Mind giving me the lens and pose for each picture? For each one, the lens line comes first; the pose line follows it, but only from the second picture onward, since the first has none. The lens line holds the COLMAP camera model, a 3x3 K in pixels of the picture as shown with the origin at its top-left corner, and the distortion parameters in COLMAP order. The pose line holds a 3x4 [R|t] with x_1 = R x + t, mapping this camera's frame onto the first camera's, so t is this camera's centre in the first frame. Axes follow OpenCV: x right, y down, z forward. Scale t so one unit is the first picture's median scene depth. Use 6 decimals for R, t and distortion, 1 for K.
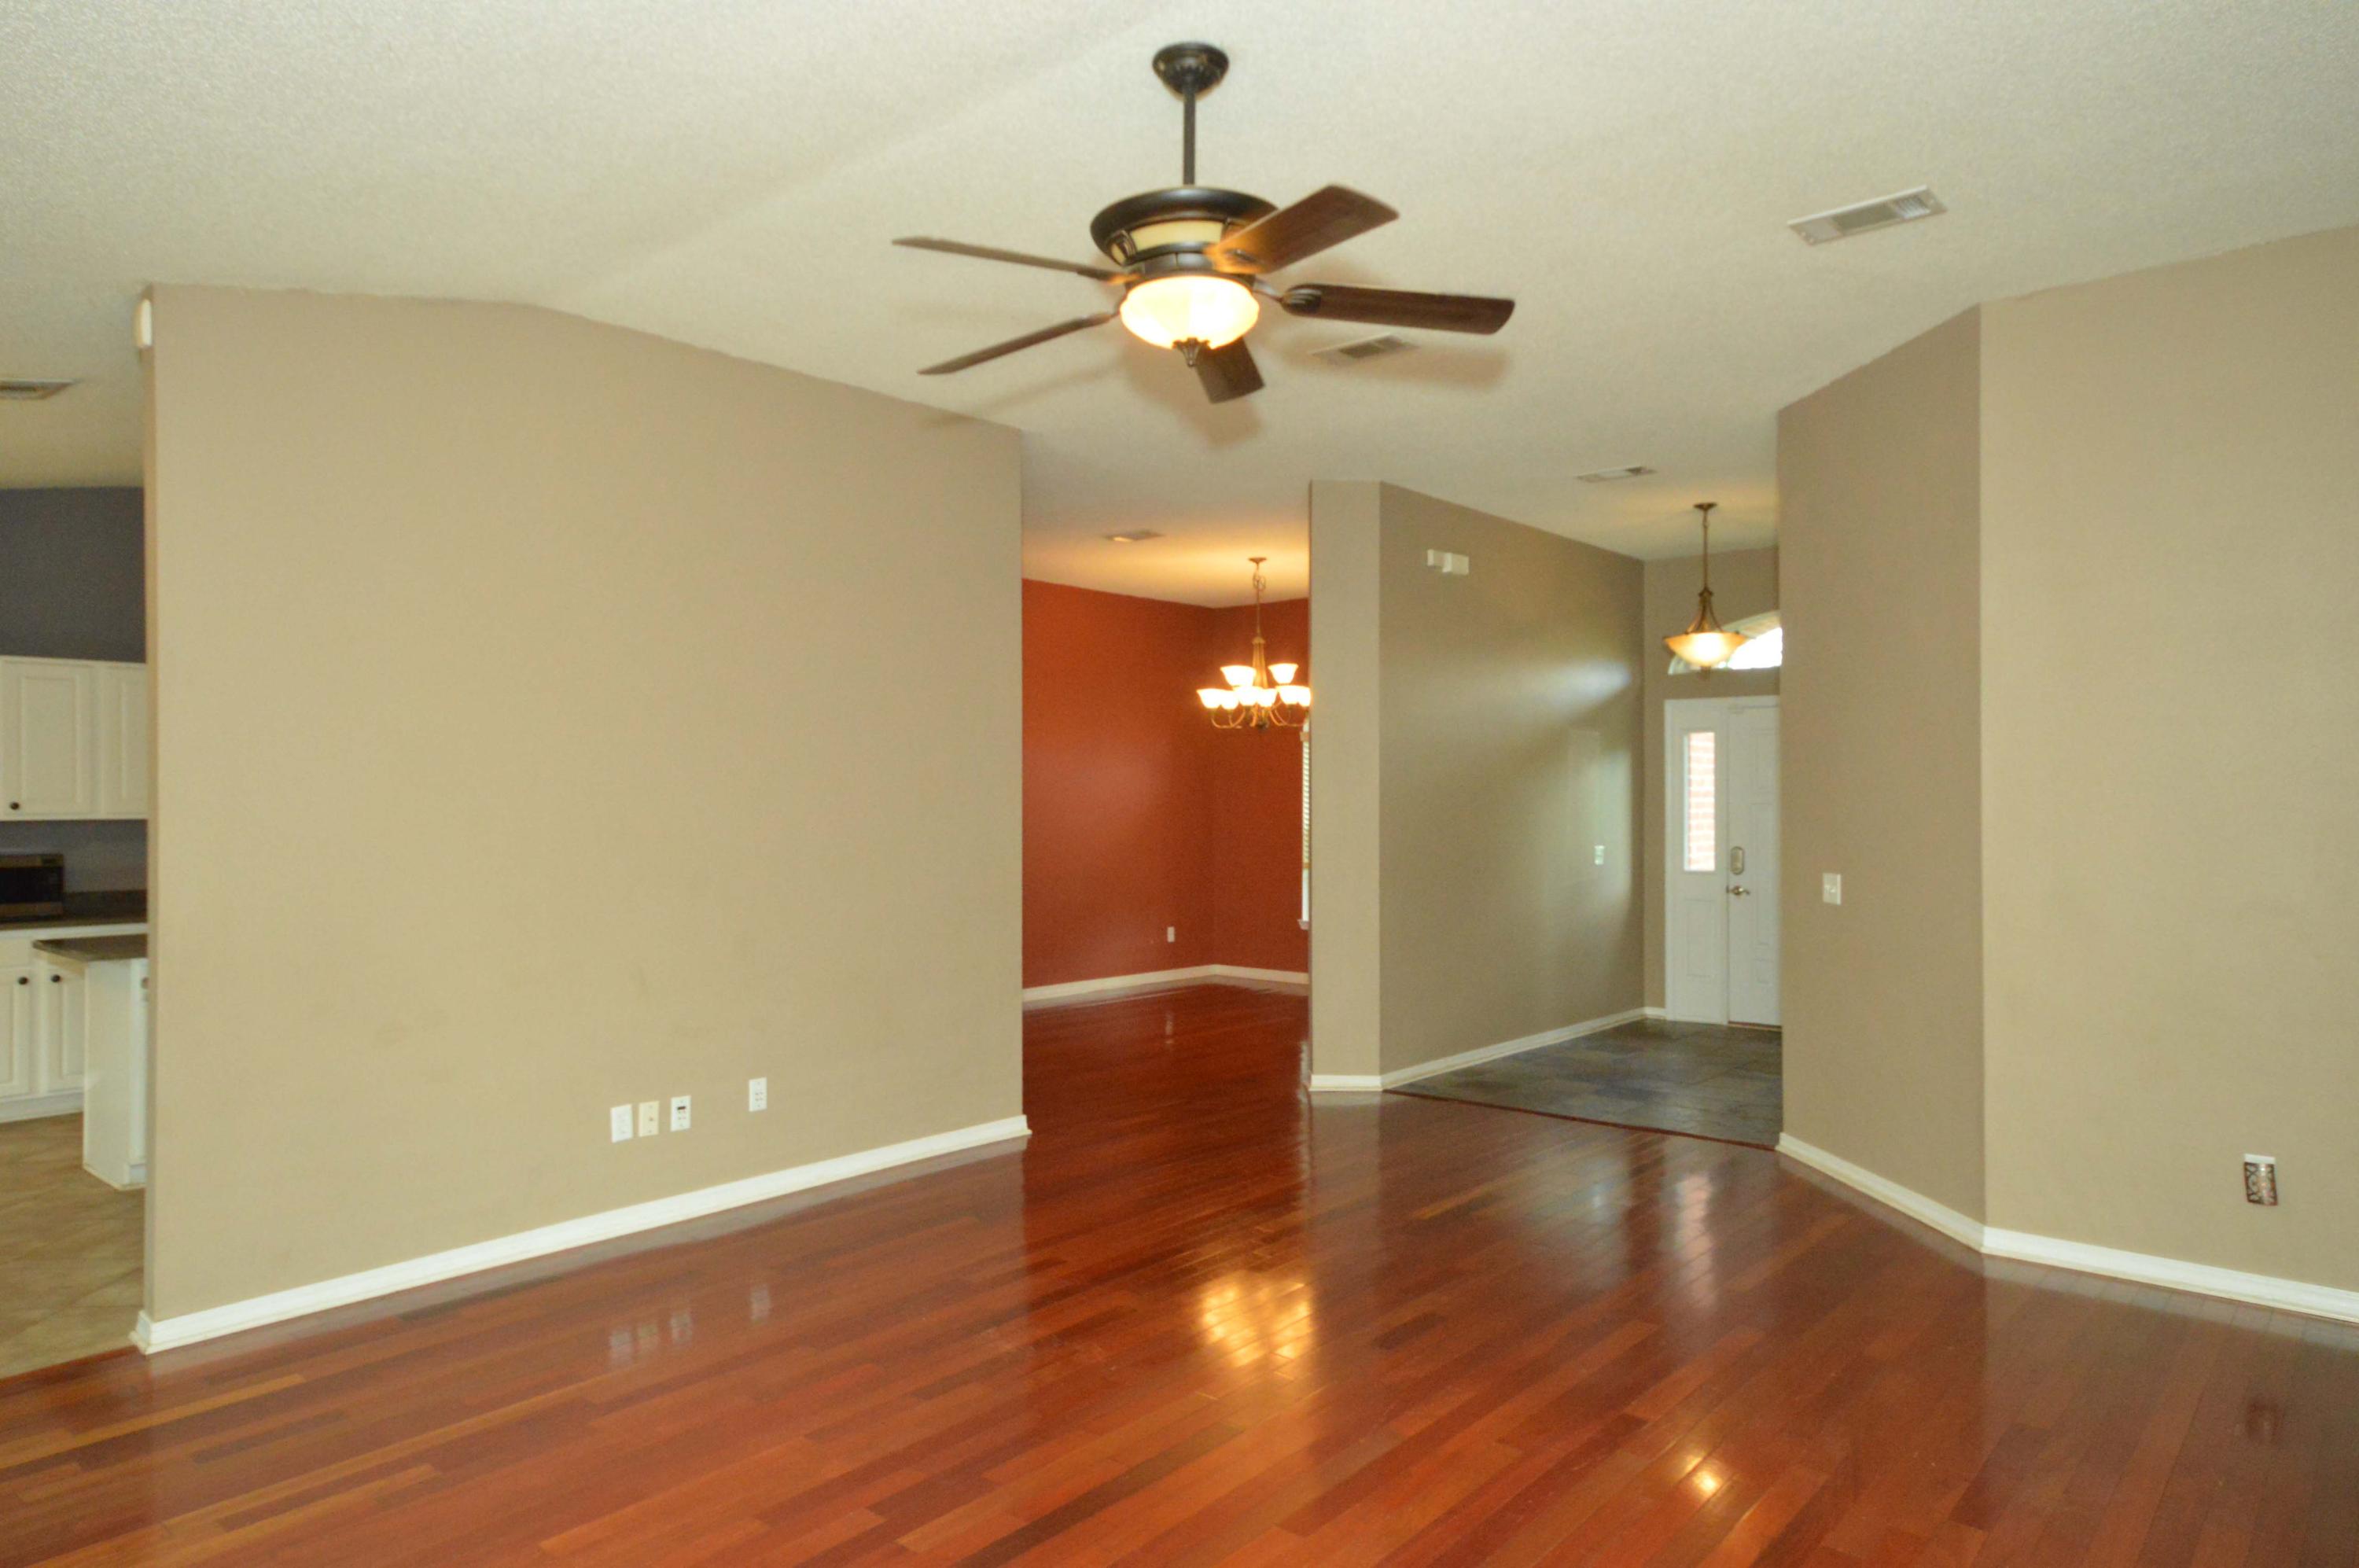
lens RADIAL K [[1474.7, 0, 1126.3], [0, 1474.7, 786.0], [0, 0, 1]] dist [0.027495, -0.001524]
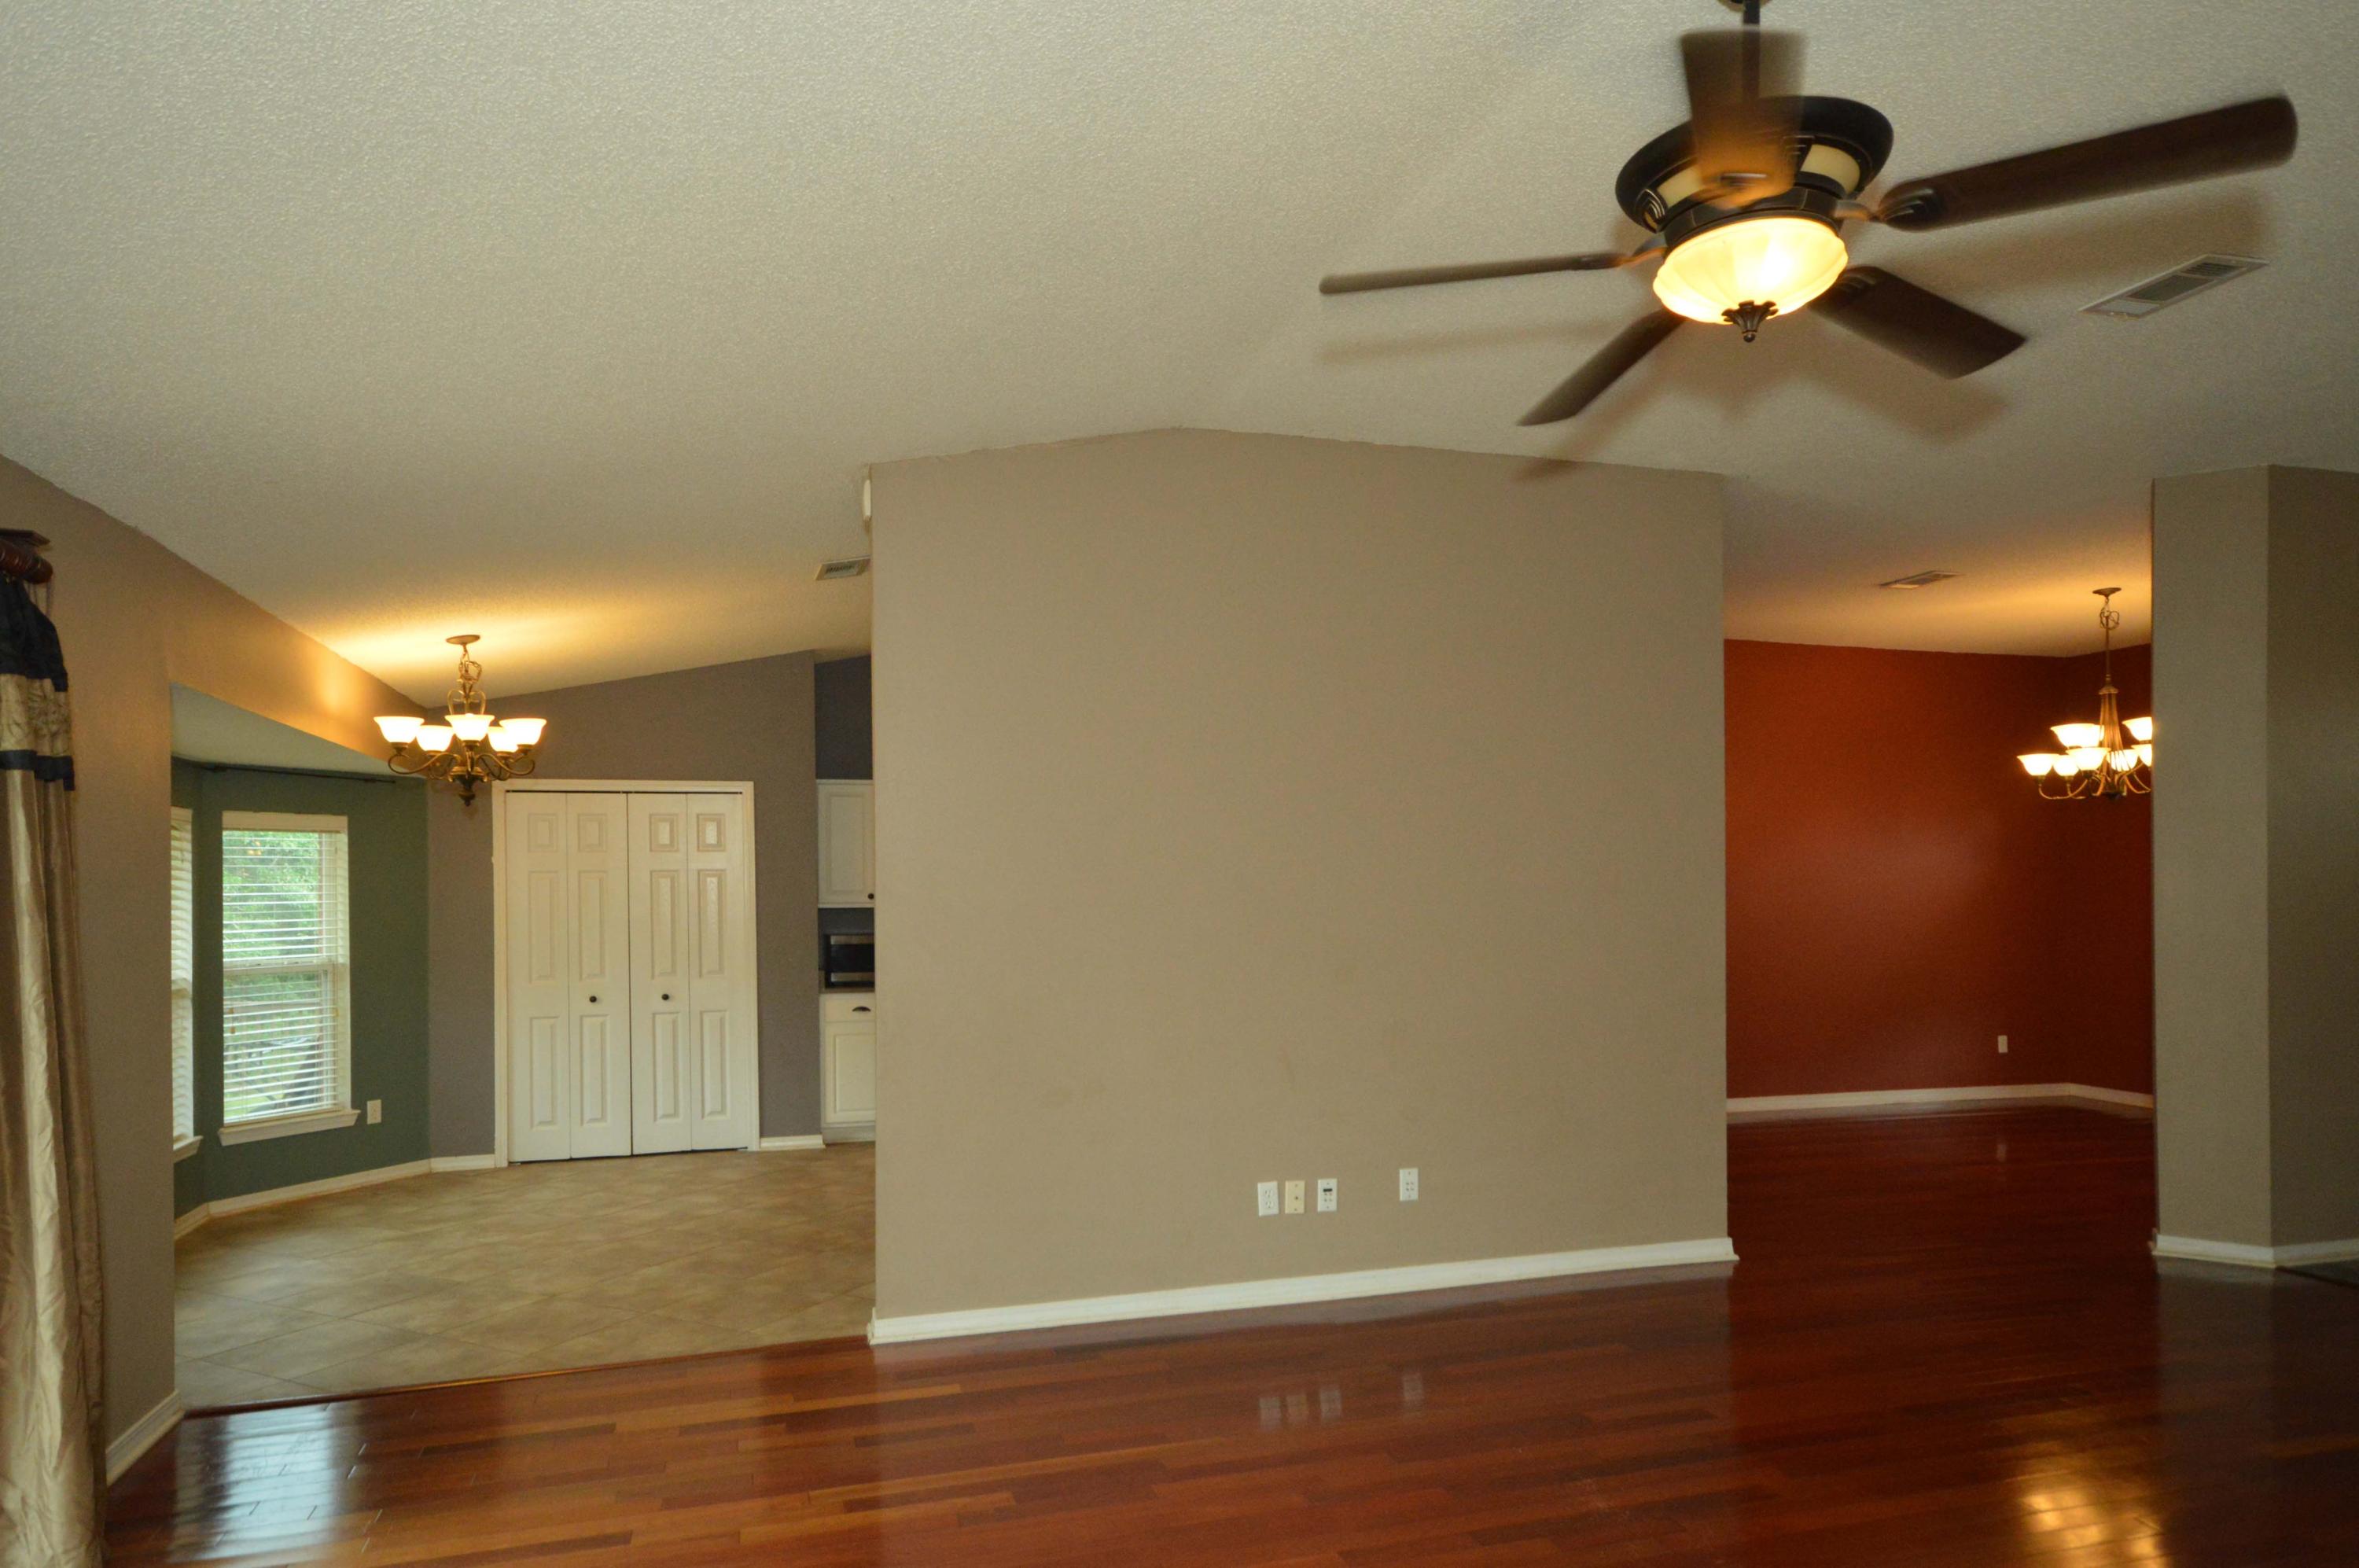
lens RADIAL K [[1398.2, 0, 1138.0], [0, 1398.2, 895.7], [0, 0, 1]] dist [0.000277, 0.025672]
pose [[0.846269, -0.001597, -0.532753, 0.103807], [0.009141, 0.999892, 0.011524, 0.001701], [0.532677, -0.014623, 0.846192, 0.115491]]
